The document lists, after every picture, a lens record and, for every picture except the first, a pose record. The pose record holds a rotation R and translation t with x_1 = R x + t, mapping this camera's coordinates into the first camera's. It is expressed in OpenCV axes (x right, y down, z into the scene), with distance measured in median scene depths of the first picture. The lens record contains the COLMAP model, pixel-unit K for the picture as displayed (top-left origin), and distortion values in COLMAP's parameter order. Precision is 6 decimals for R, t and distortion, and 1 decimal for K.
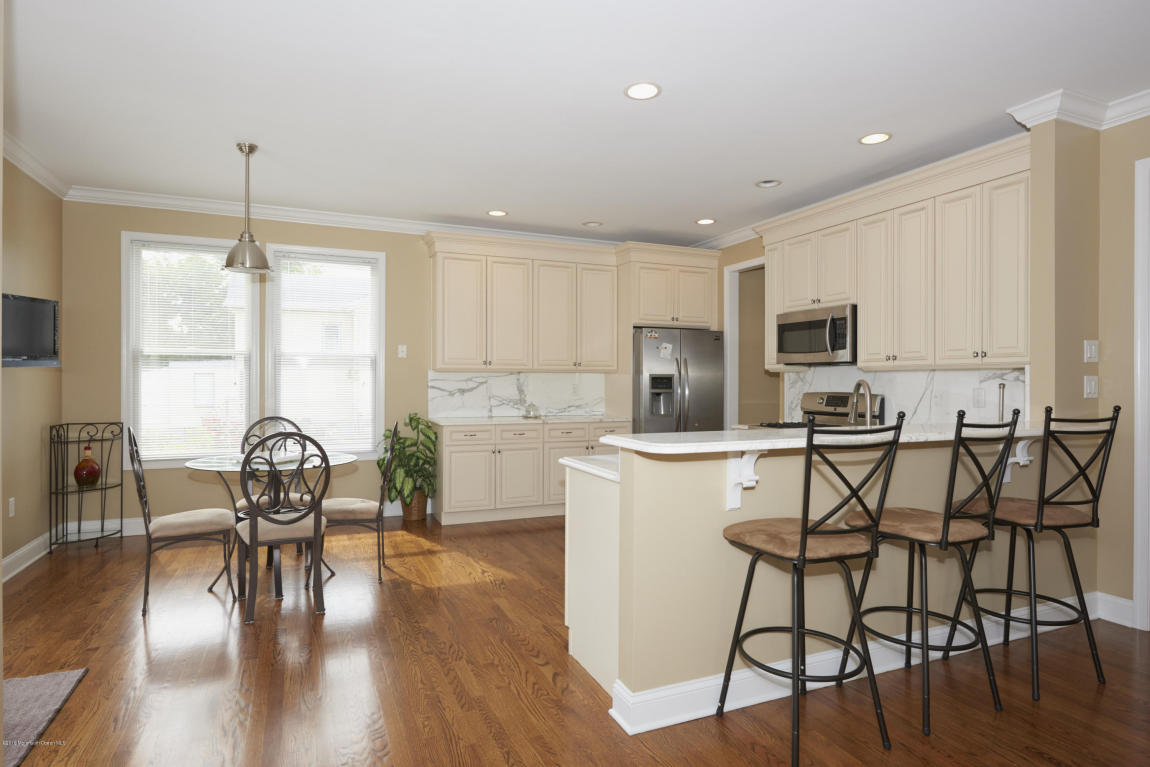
lens RADIAL K [[643.2, 0, 575.5], [0, 643.2, 372.1], [0, 0, 1]] dist [-0.003961, -0.000679]
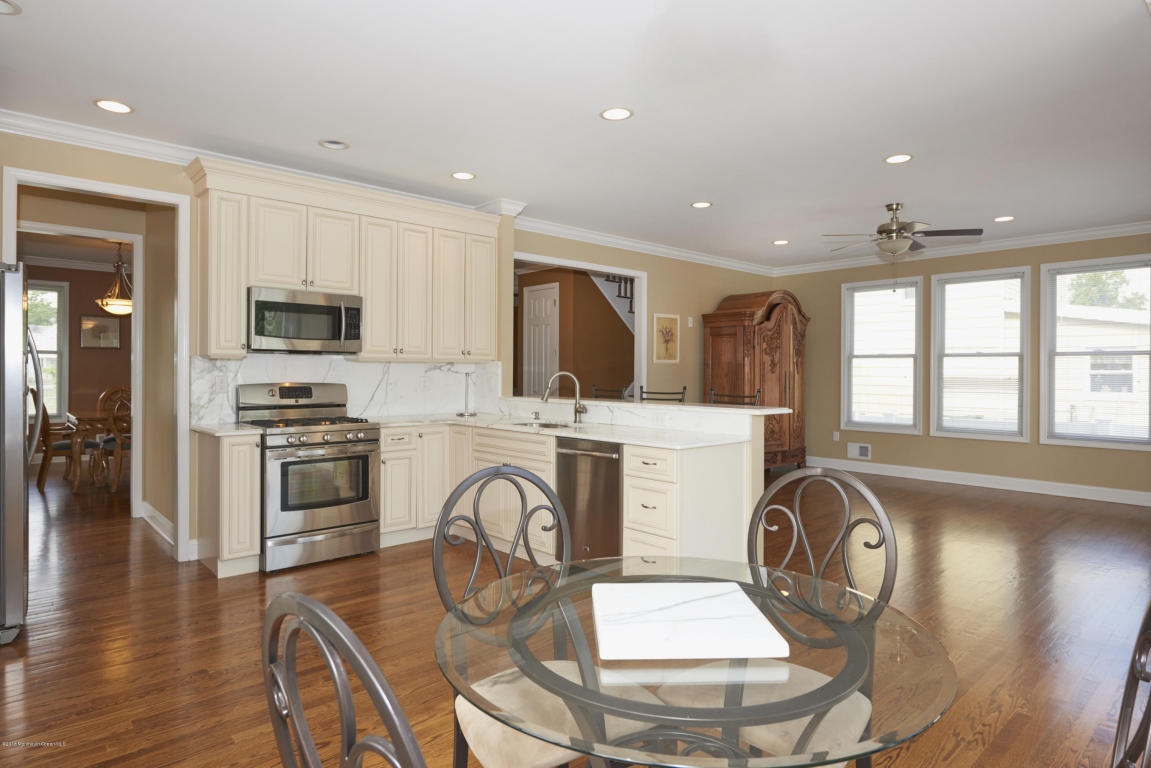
lens RADIAL K [[643.8, 0, 576.0], [0, 643.8, 372.6], [0, 0, 1]] dist [-0.003961, -0.000679]
pose [[-0.318727, -0.003533, 0.947840, -0.533371], [-0.016669, 0.999859, -0.001878, 0.010417], [-0.947700, -0.016399, -0.318741, 0.815419]]
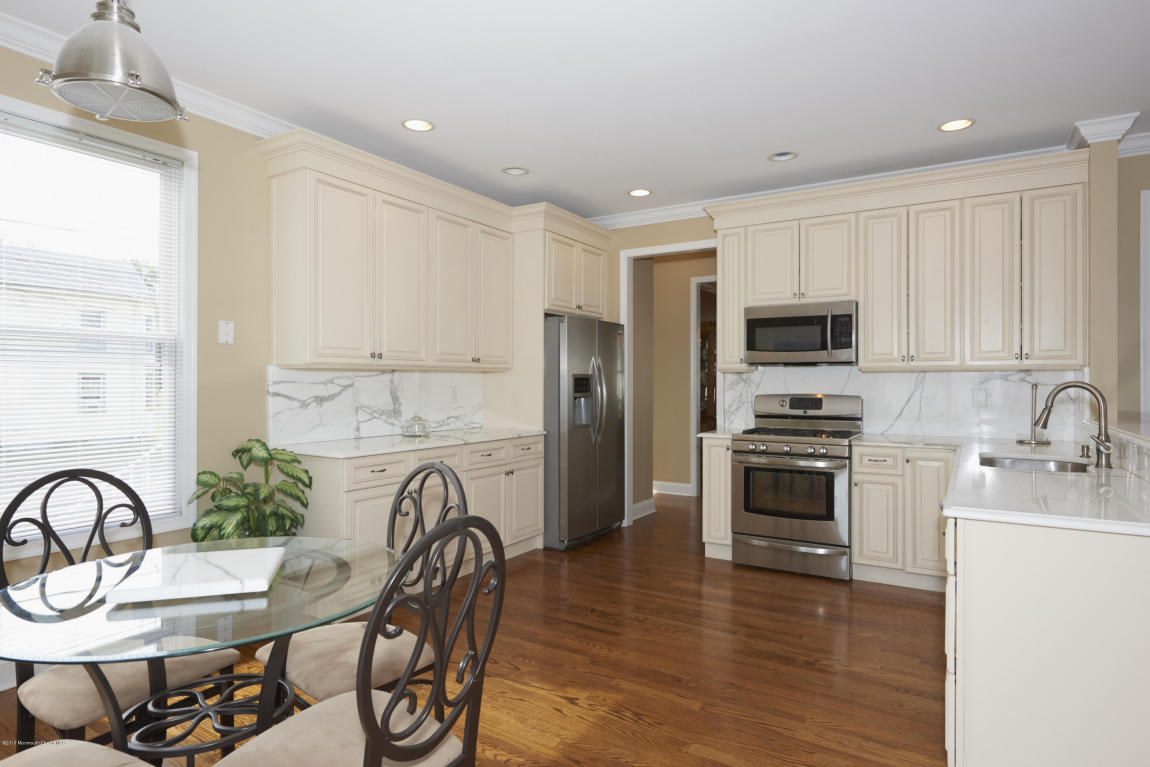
lens RADIAL K [[635.8, 0, 574.2], [0, 635.8, 380.9], [0, 0, 1]] dist [-0.004527, -0.001585]
pose [[0.821079, -0.002080, 0.570811, -0.359372], [-0.005032, 0.999928, 0.010881, 0.003293], [-0.570792, -0.011807, 0.821010, 0.383603]]
